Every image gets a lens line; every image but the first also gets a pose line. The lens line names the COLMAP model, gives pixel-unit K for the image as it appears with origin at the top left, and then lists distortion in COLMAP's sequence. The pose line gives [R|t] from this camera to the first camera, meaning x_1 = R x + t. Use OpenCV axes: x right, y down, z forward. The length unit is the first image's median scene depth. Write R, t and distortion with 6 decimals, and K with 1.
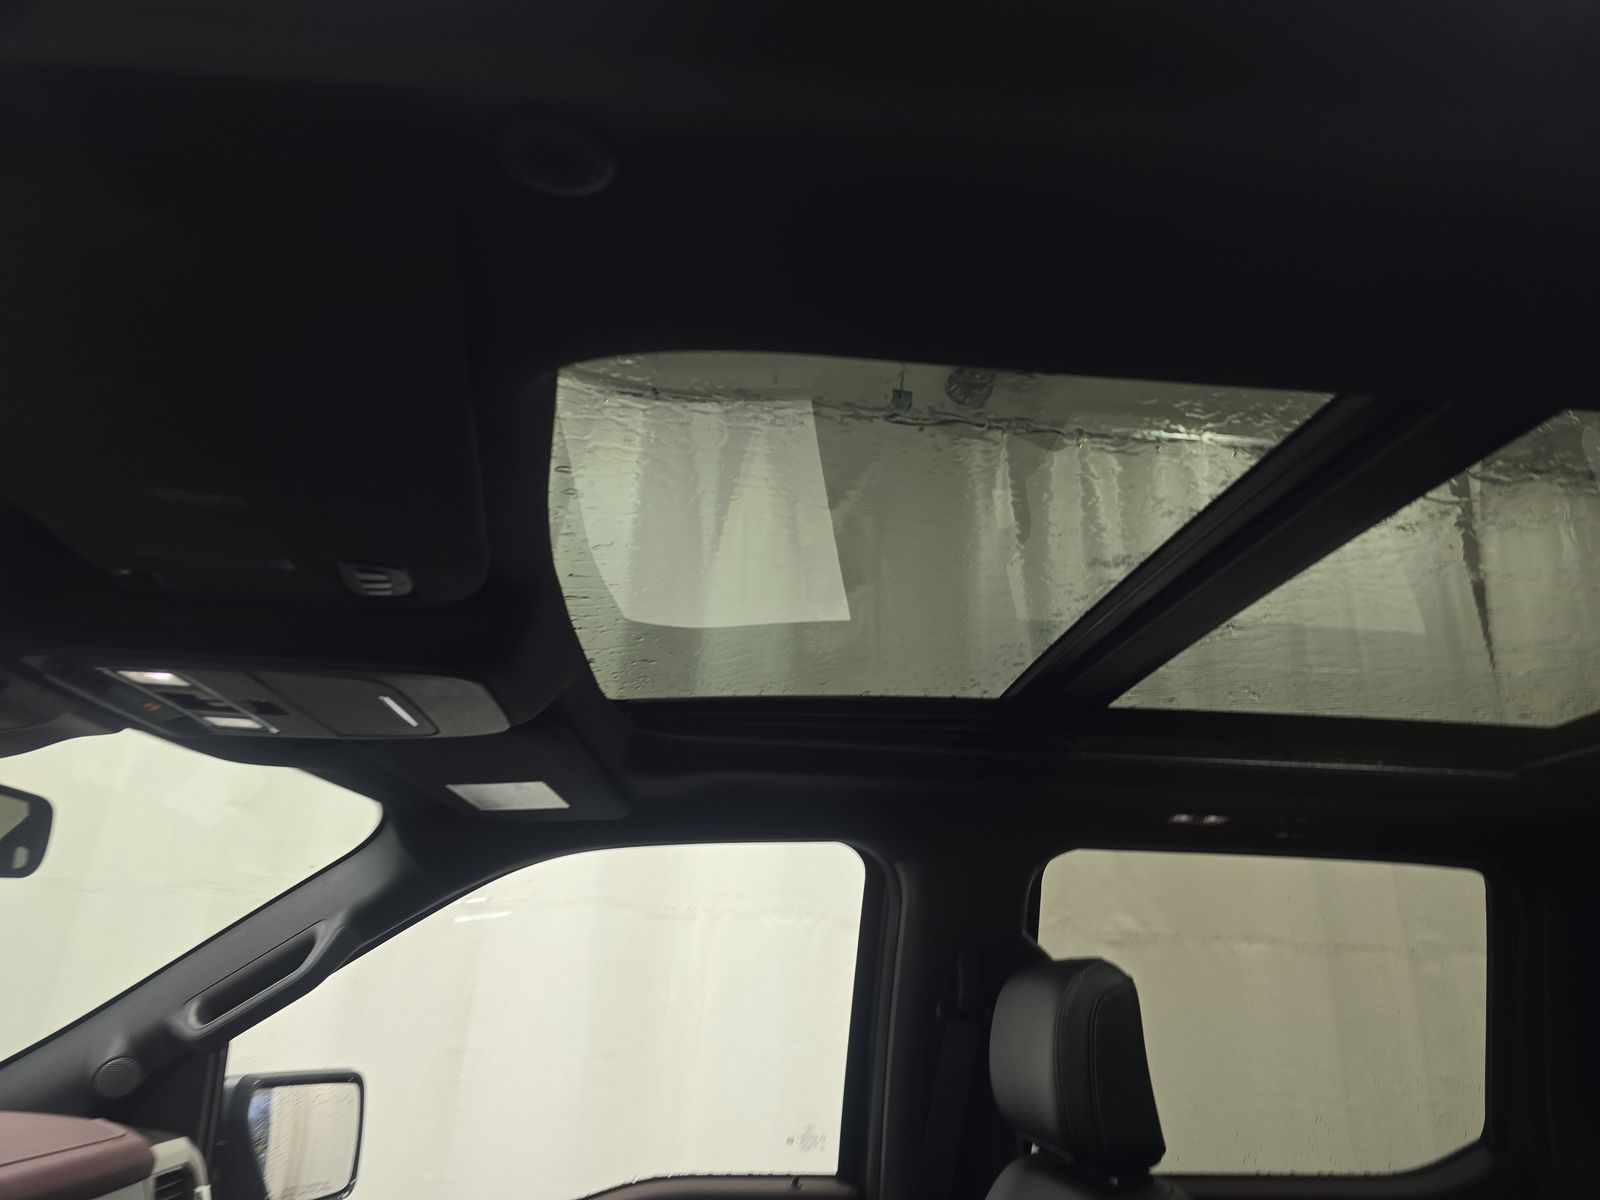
lens RADIAL K [[1077.5, 0, 800.0], [0, 1077.5, 600.0], [0, 0, 1]] dist [0.053603, -0.046752]
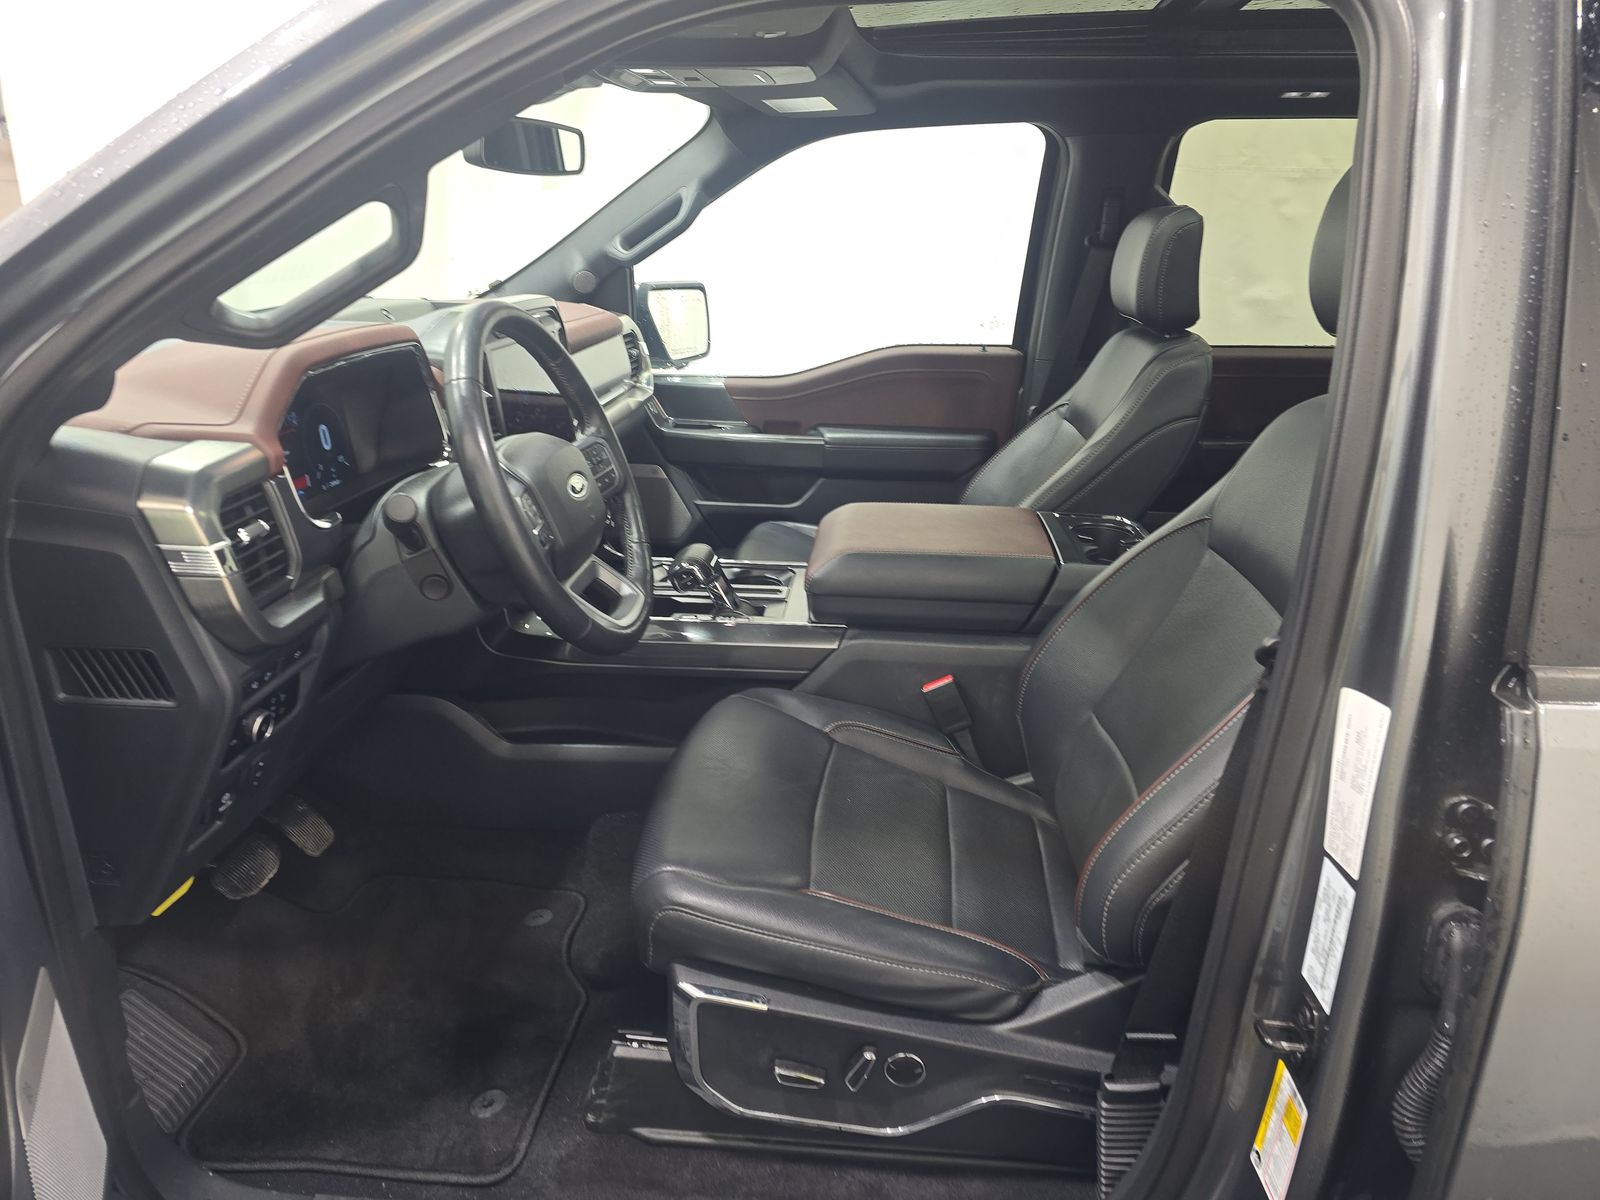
lens RADIAL K [[1077.5, 0, 800.0], [0, 1077.5, 600.0], [0, 0, 1]] dist [0.053603, -0.046752]
pose [[0.982064, 0.053353, -0.180840, 0.039352], [0.071810, 0.781001, 0.620388, -0.197845], [0.174336, -0.622247, 0.763162, -0.531900]]
